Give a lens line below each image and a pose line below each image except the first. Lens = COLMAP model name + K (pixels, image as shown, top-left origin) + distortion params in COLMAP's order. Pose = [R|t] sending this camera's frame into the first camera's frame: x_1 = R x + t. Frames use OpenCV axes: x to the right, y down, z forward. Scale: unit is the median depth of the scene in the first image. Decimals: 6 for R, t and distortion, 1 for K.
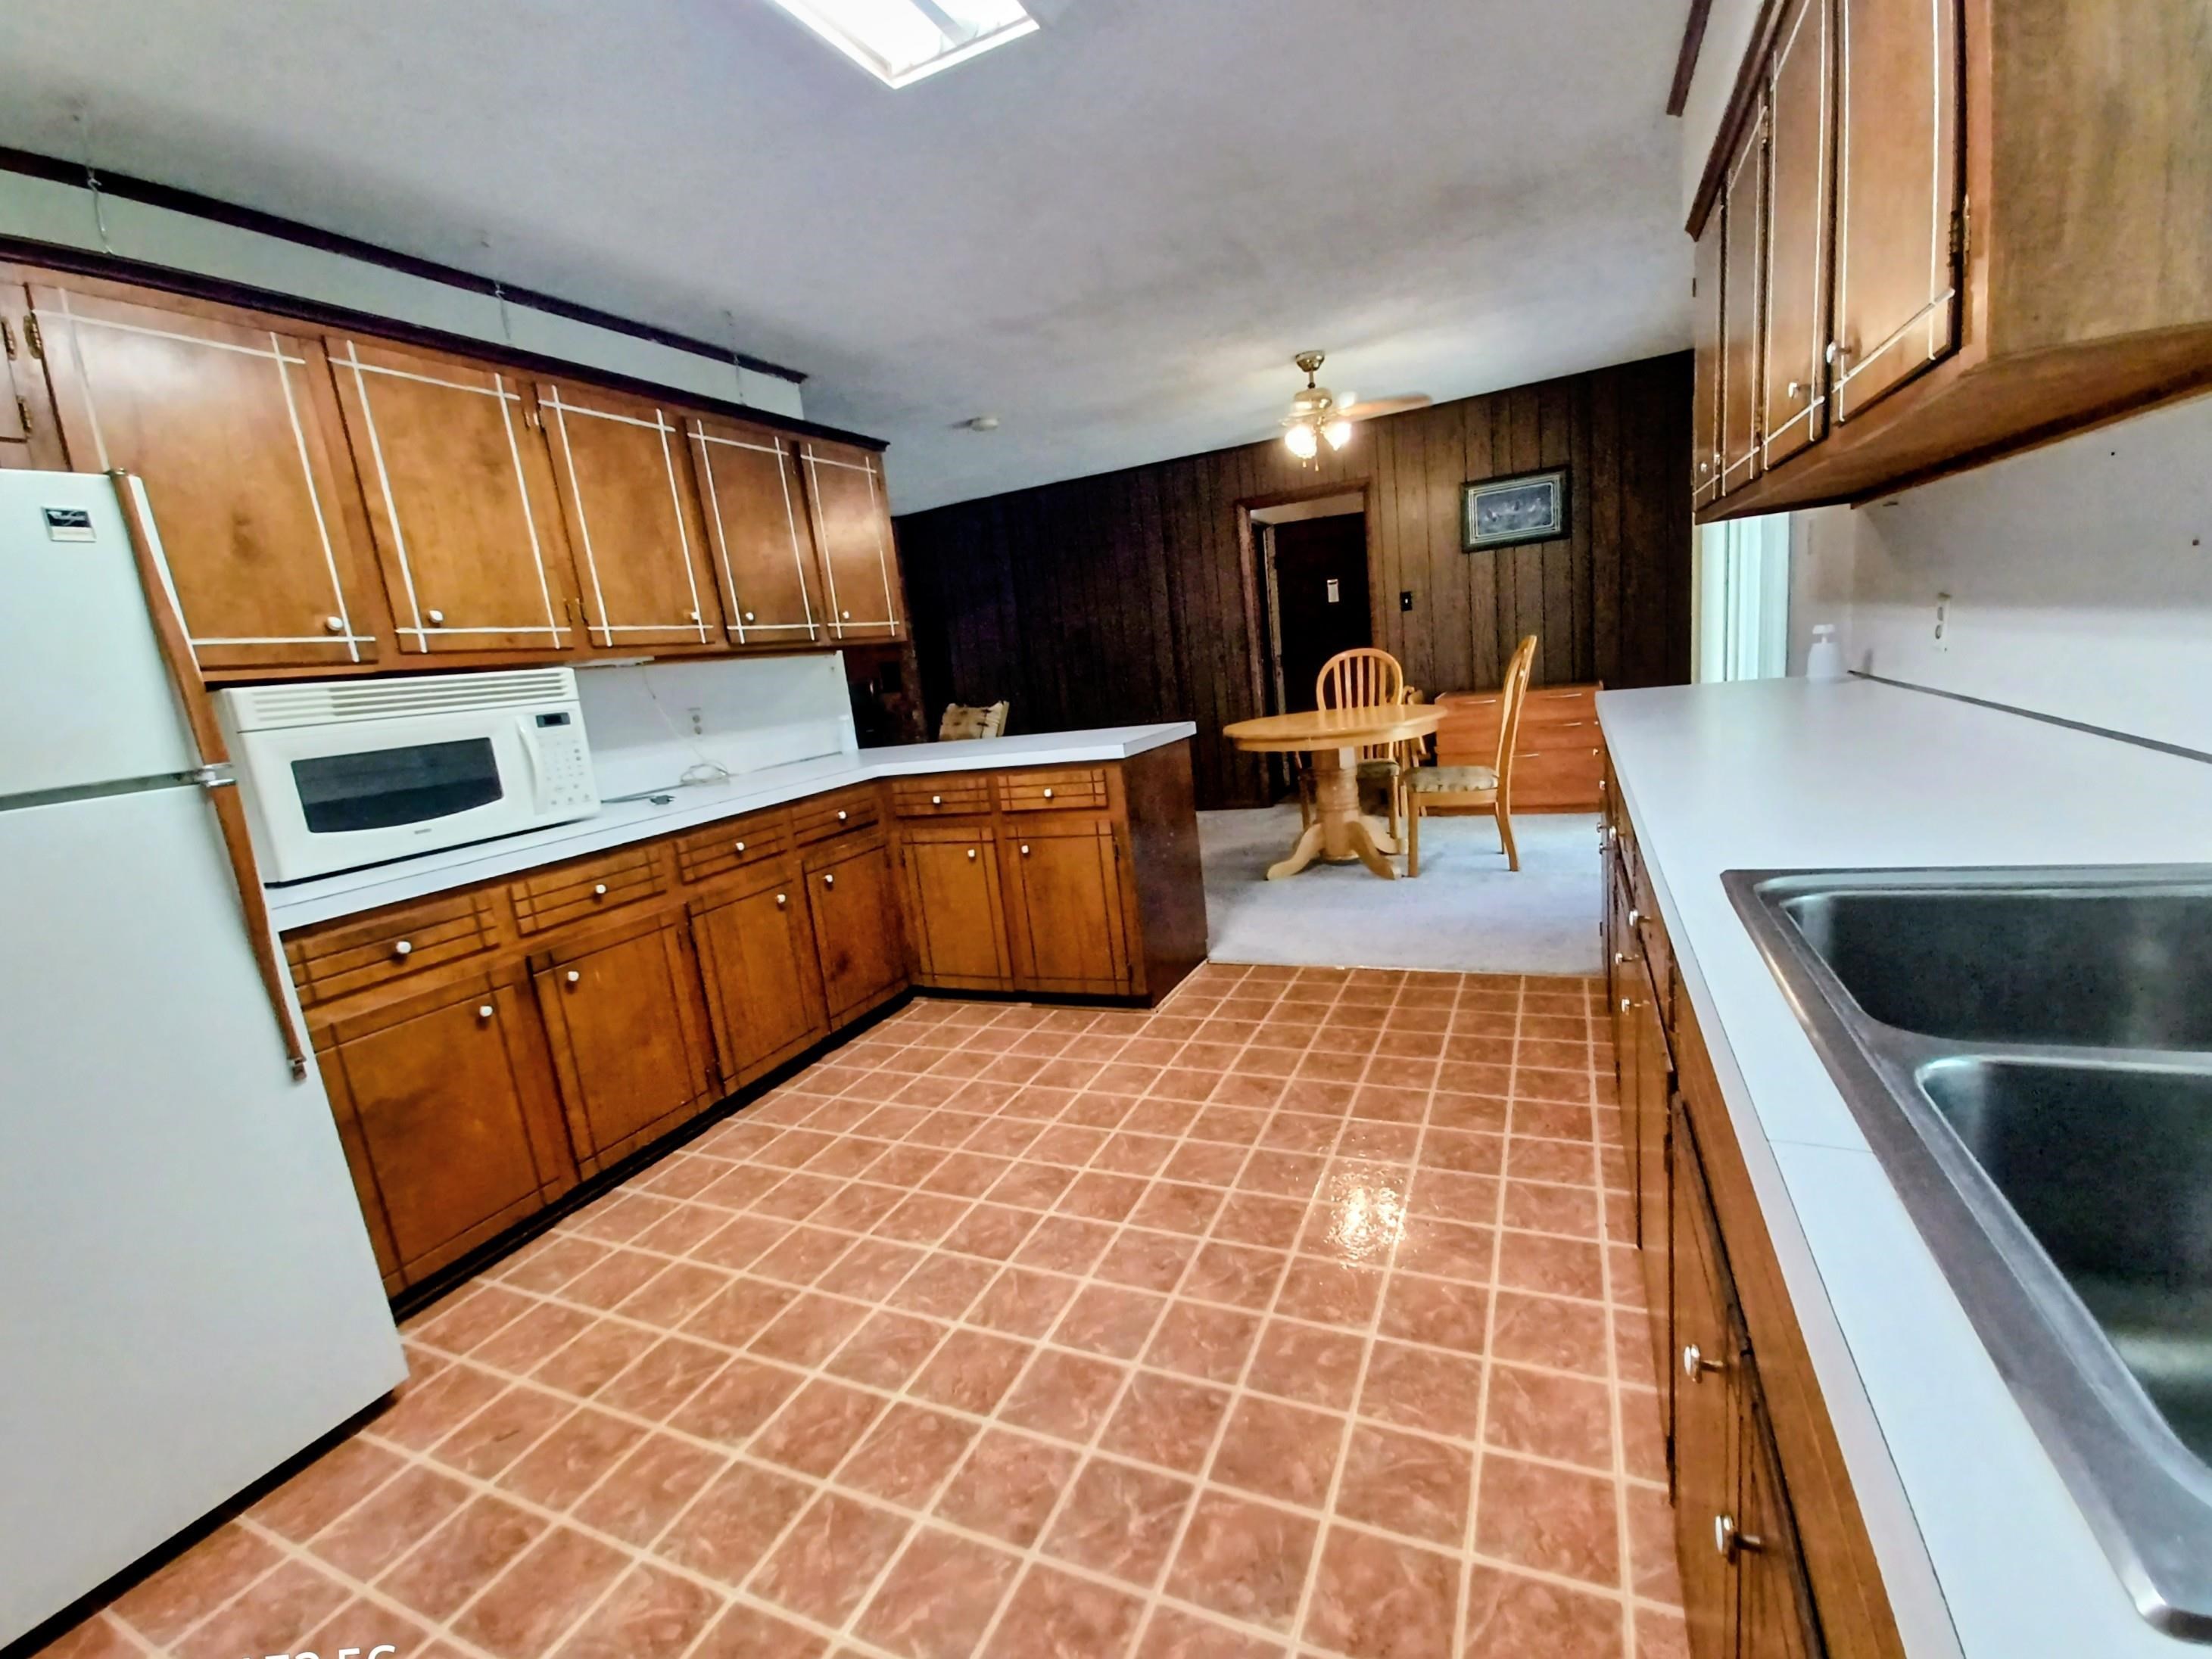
lens RADIAL K [[911.2, 0, 1106.0], [0, 911.2, 829.5], [0, 0, 1]] dist [-0.001443, -0.000075]
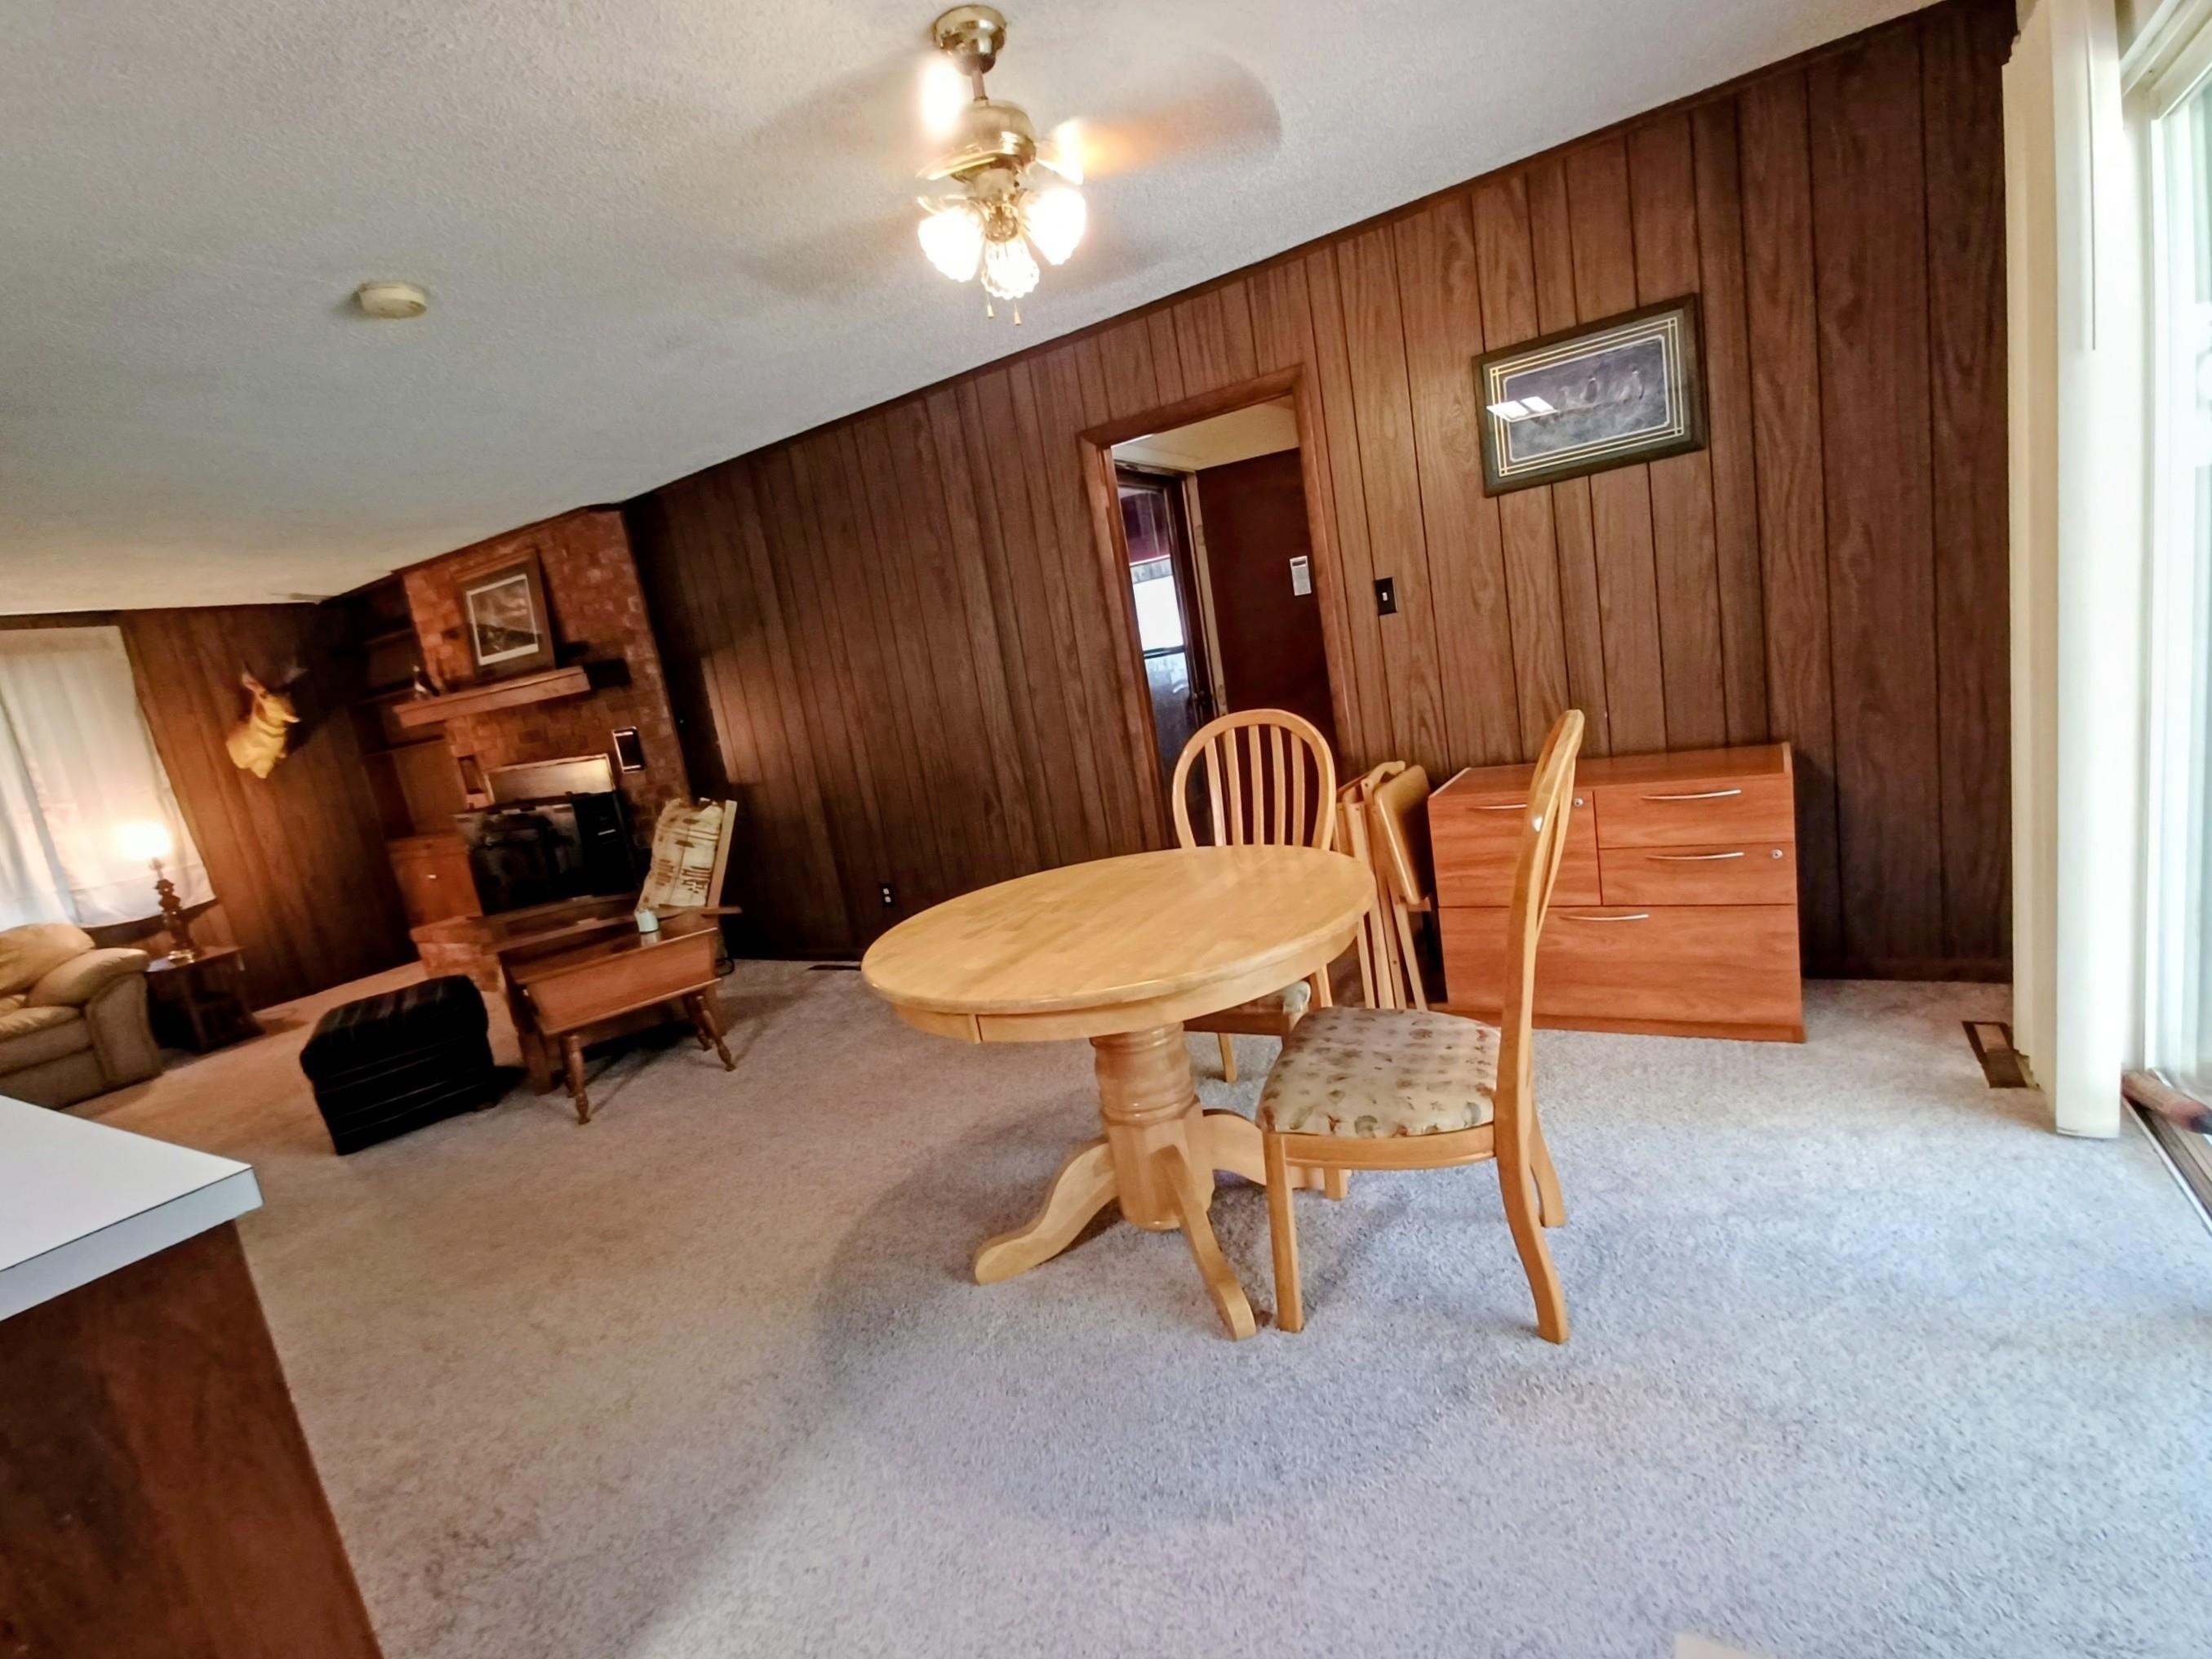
lens RADIAL K [[1003.5, 0, 1098.6], [0, 1003.5, 857.8], [0, 0, 1]] dist [-0.020778, -0.000019]
pose [[0.993160, -0.033938, -0.111722, 0.244846], [0.035645, 0.999276, 0.013318, -0.124930], [0.111189, -0.017210, 0.993650, 0.447281]]
